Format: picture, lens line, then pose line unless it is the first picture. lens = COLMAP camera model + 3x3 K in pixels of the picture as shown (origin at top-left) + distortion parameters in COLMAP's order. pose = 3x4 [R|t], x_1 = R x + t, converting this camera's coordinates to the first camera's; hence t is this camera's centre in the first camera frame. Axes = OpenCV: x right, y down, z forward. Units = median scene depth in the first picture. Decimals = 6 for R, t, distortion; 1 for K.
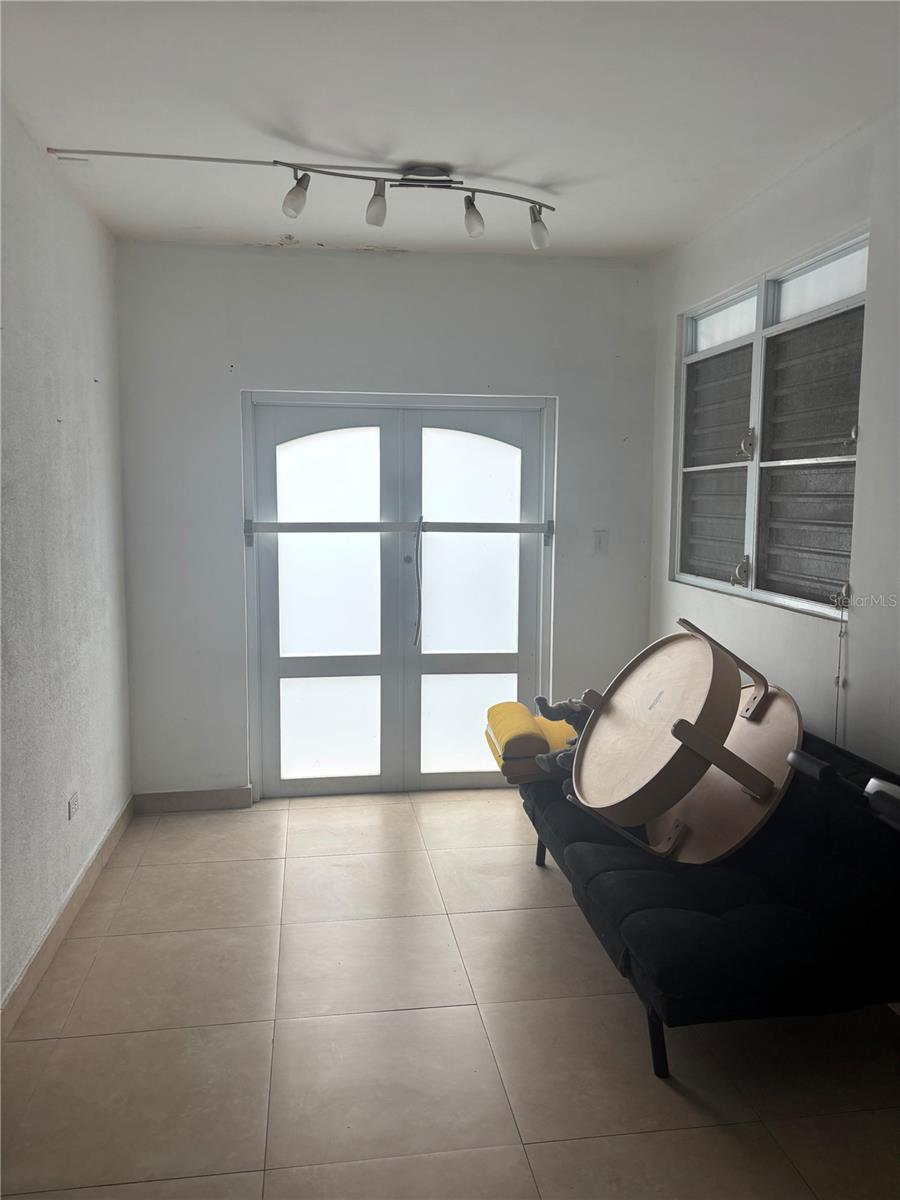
lens RADIAL K [[916.0, 0, 450.0], [0, 916.0, 600.0], [0, 0, 1]] dist [0.000011, -0.000078]
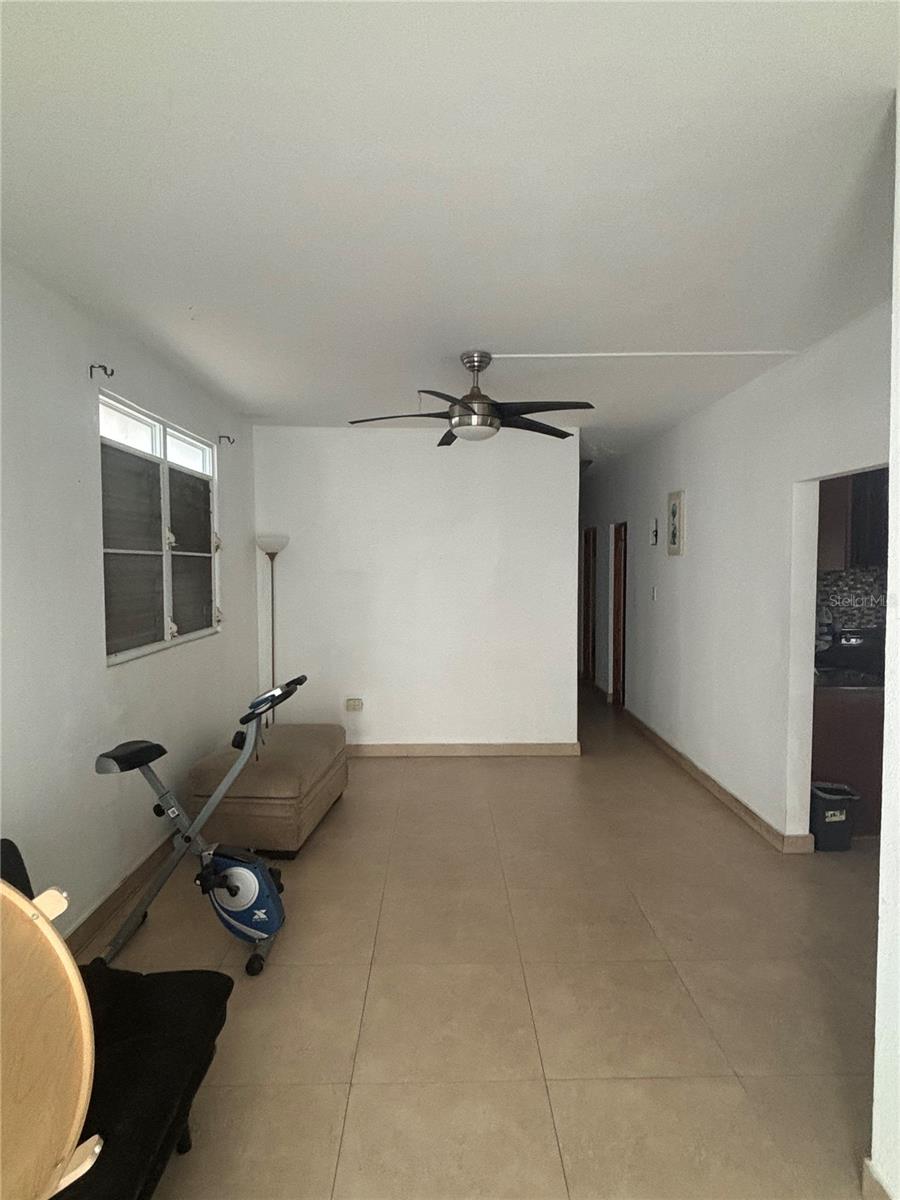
lens RADIAL K [[640.8, 0, 450.0], [0, 640.8, 600.0], [0, 0, 1]] dist [-0.003908, 0.004009]
pose [[-0.990342, -0.010736, 0.138229, -0.218020], [0.012900, 0.985537, 0.168970, -0.218841], [-0.138044, 0.169122, -0.975880, 1.763232]]
